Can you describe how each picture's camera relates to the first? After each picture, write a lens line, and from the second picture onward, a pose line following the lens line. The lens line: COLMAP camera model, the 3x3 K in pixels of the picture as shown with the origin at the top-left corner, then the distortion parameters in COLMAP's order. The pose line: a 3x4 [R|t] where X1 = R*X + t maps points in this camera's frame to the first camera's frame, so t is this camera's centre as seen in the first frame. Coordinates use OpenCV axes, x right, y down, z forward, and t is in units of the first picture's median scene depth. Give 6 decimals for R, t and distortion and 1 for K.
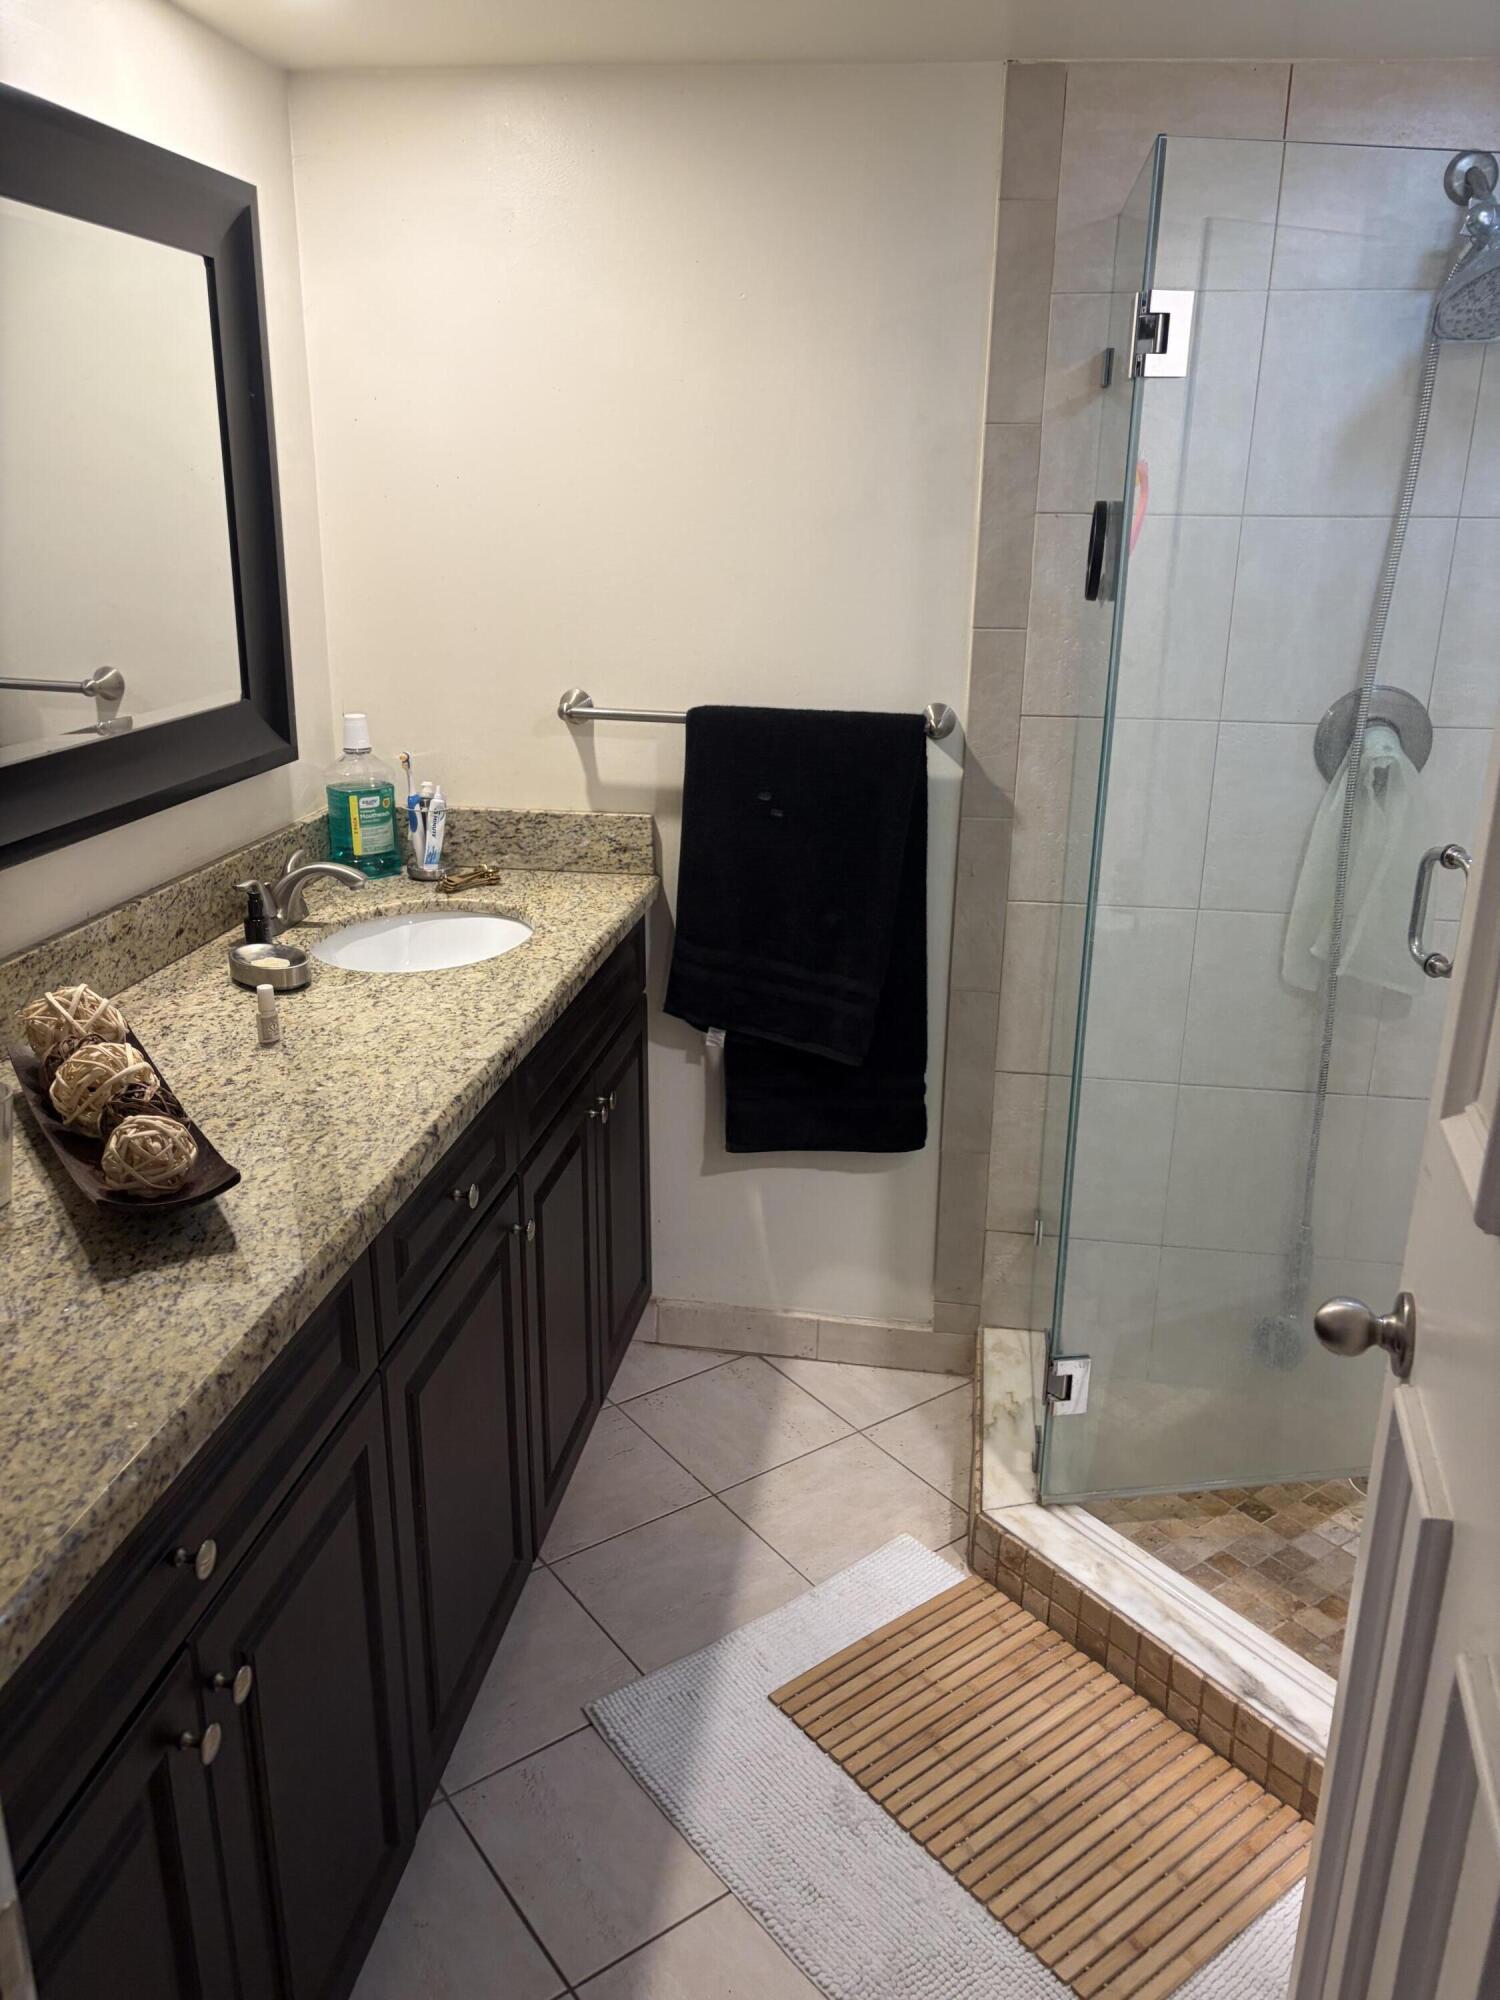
lens RADIAL K [[1506.9, 0, 751.7], [0, 1506.9, 1005.6], [0, 0, 1]] dist [0.071960, -0.049642]
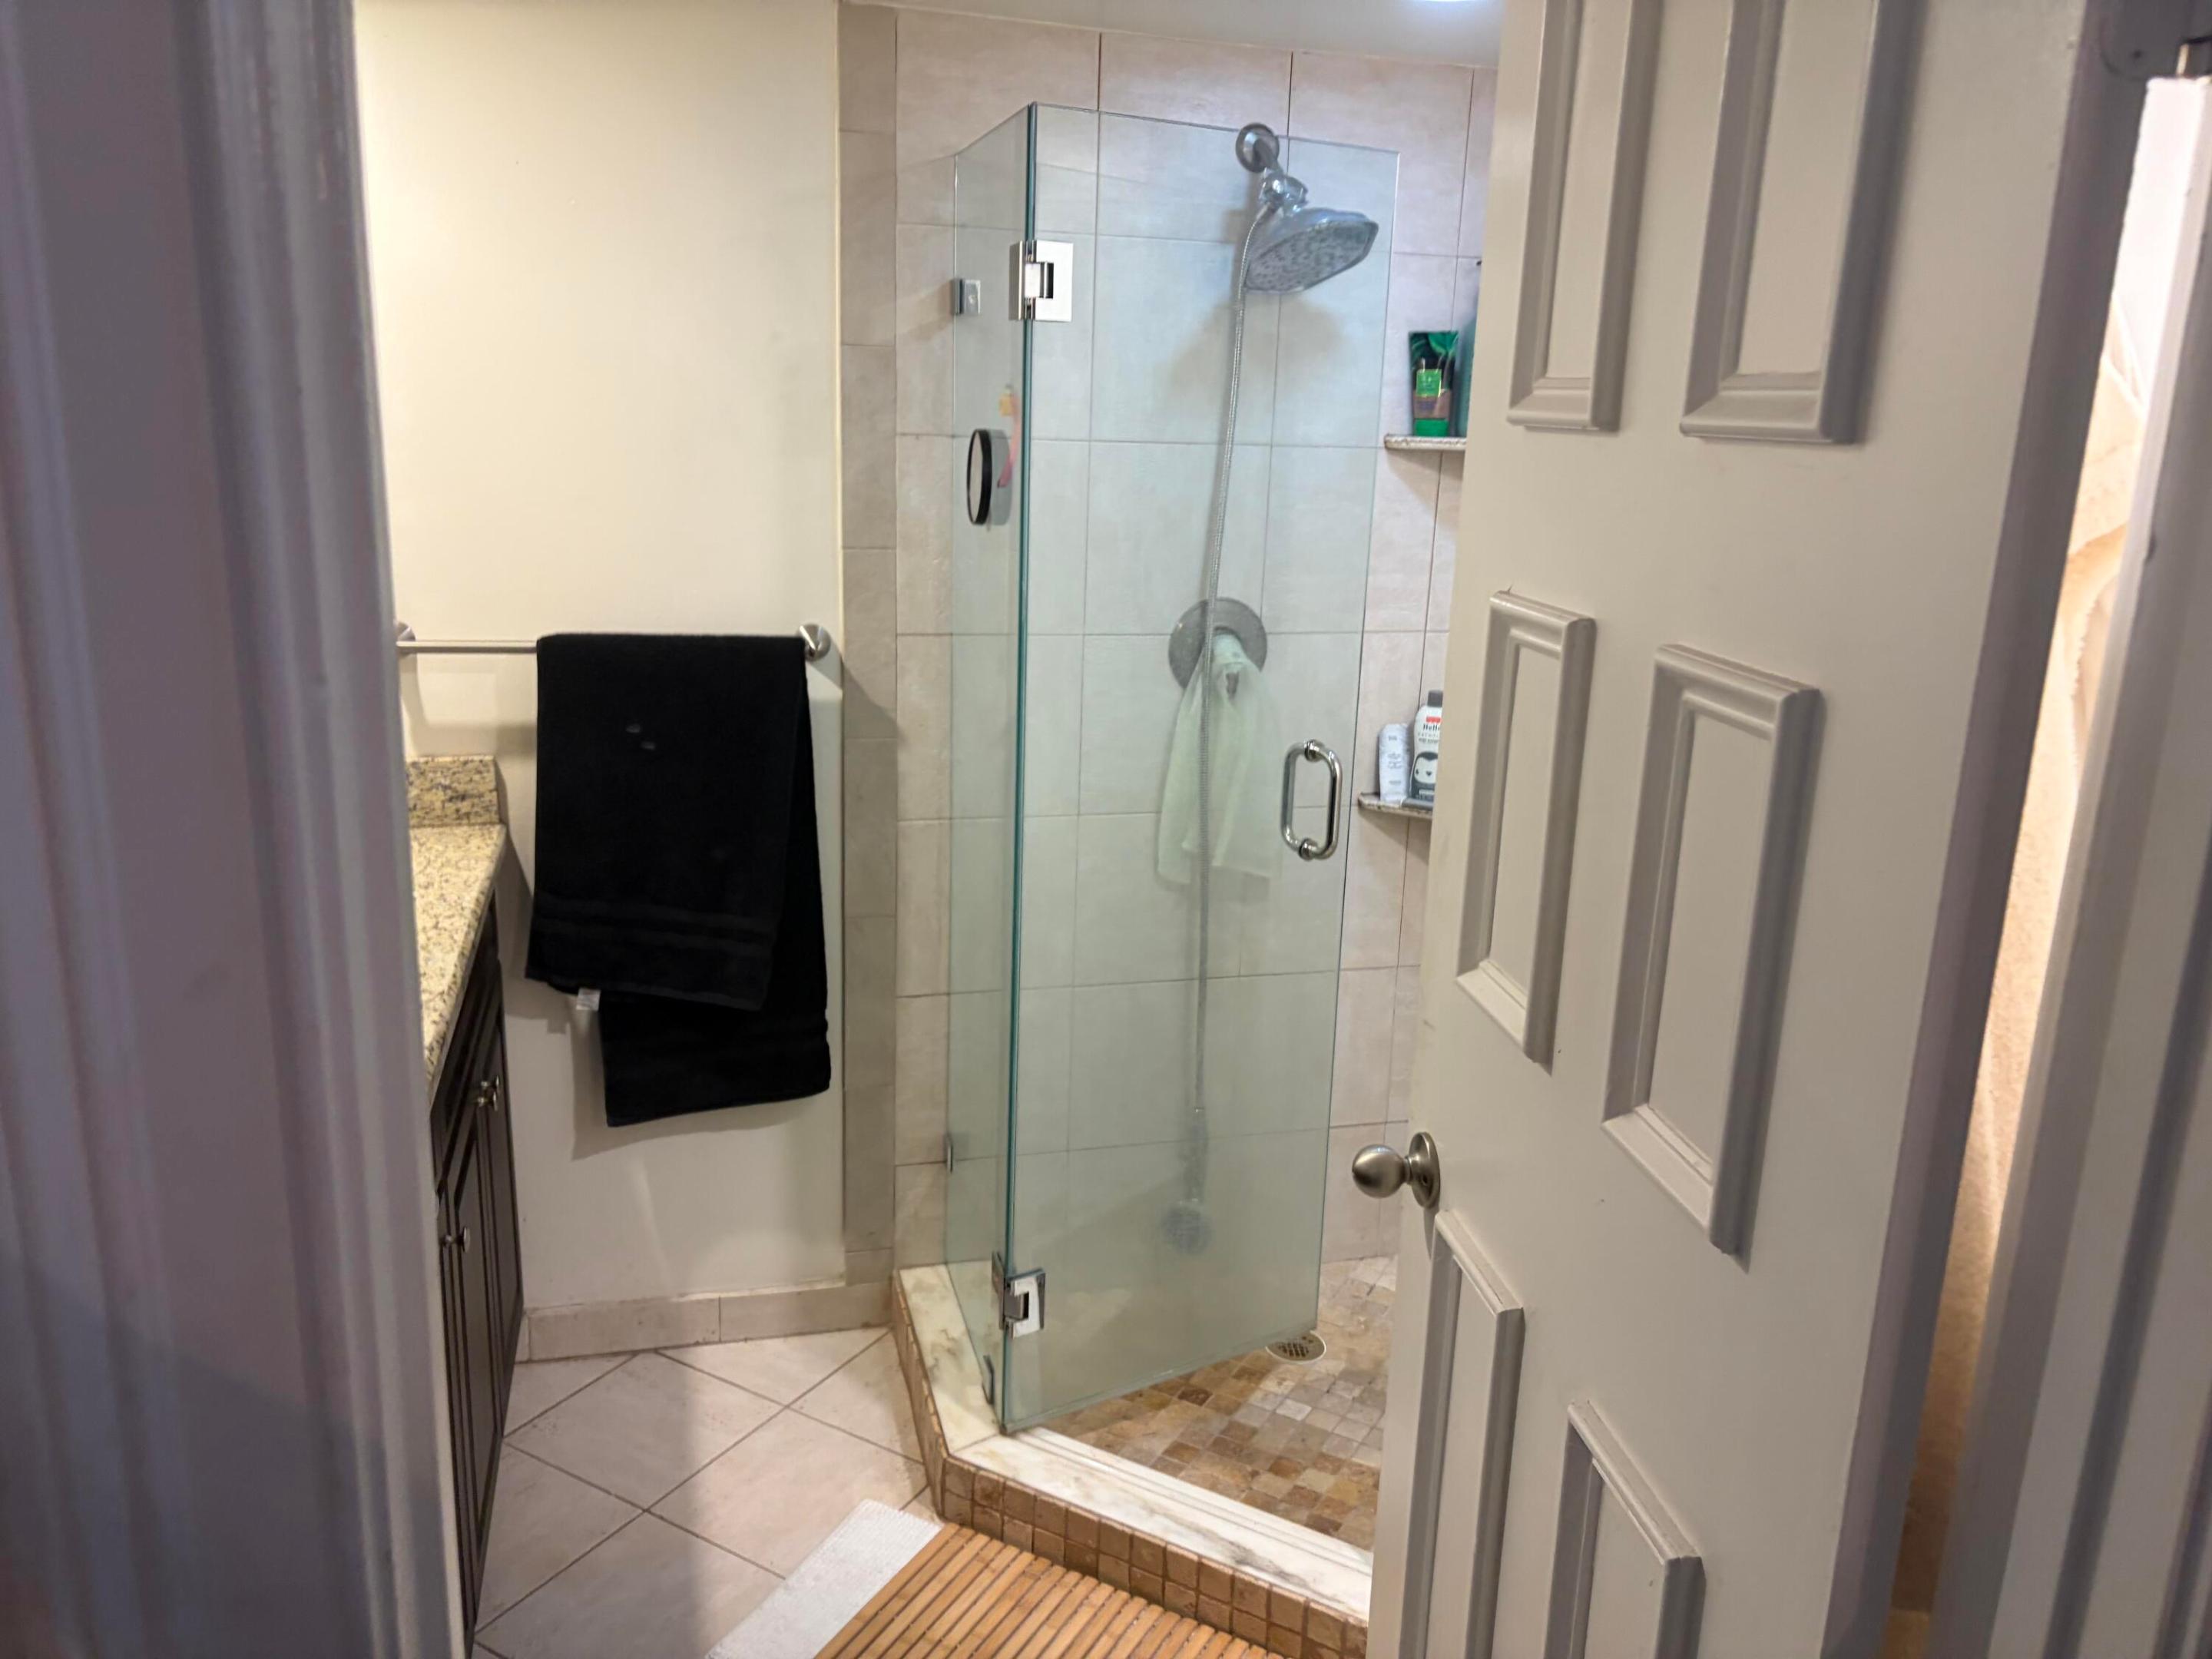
lens RADIAL K [[1658.3, 0, 1110.5], [0, 1658.3, 840.0], [0, 0, 1]] dist [0.106508, -0.159660]
pose [[0.922950, -0.083090, 0.375846, -0.114010], [0.103894, 0.993959, -0.035390, -0.005560], [-0.370635, 0.071711, 0.926006, -0.045949]]
